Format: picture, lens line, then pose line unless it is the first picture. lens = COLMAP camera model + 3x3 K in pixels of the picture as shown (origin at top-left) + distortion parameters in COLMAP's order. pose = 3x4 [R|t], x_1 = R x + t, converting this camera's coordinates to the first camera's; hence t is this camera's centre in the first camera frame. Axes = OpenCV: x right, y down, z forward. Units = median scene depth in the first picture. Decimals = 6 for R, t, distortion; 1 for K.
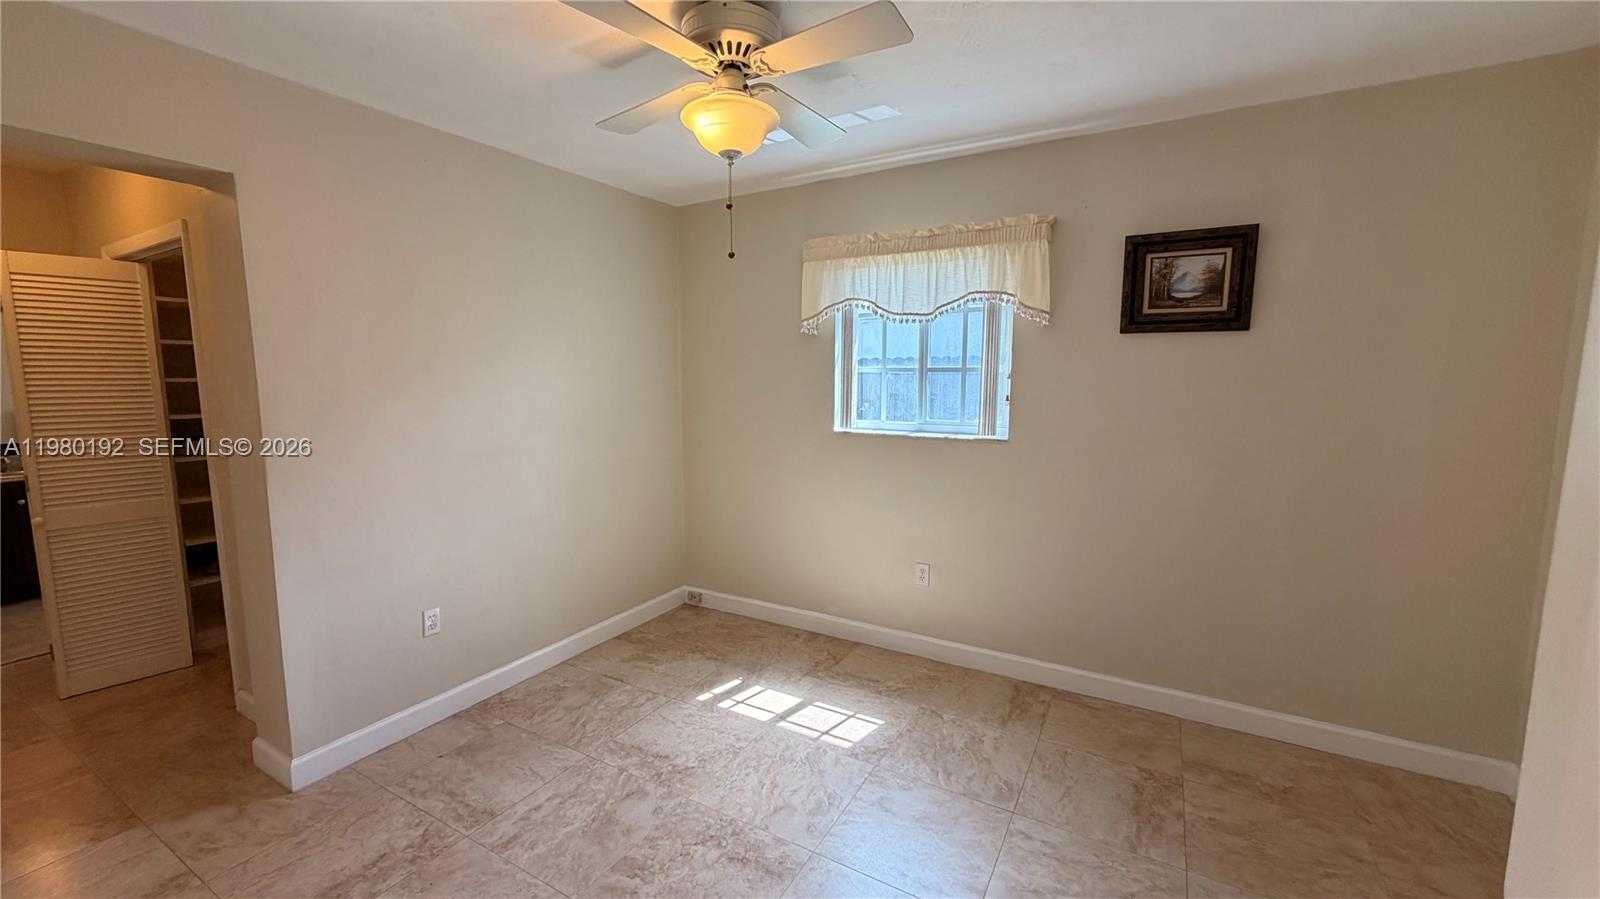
lens RADIAL K [[636.2, 0, 793.1], [0, 636.2, 445.0], [0, 0, 1]] dist [0.001006, 0.000229]
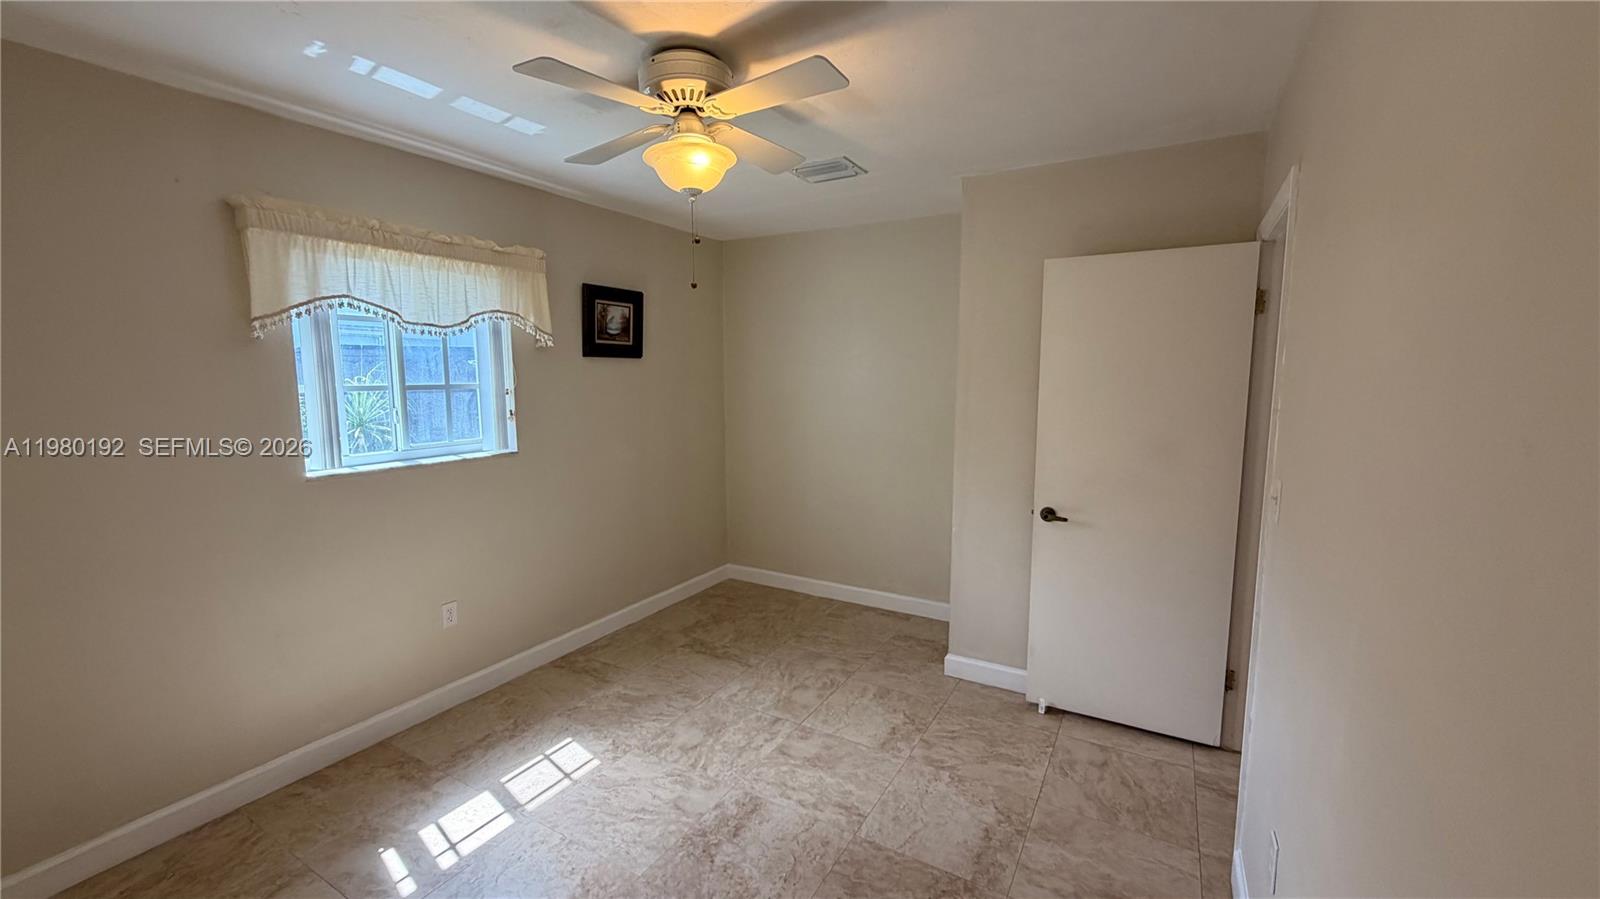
lens RADIAL K [[636.2, 0, 793.1], [0, 636.2, 445.0], [0, 0, 1]] dist [0.001006, 0.000229]
pose [[0.008459, -0.113124, 0.993545, -0.787879], [0.120289, 0.986481, 0.111295, -0.089568], [-0.992703, 0.118571, 0.021952, 0.563044]]
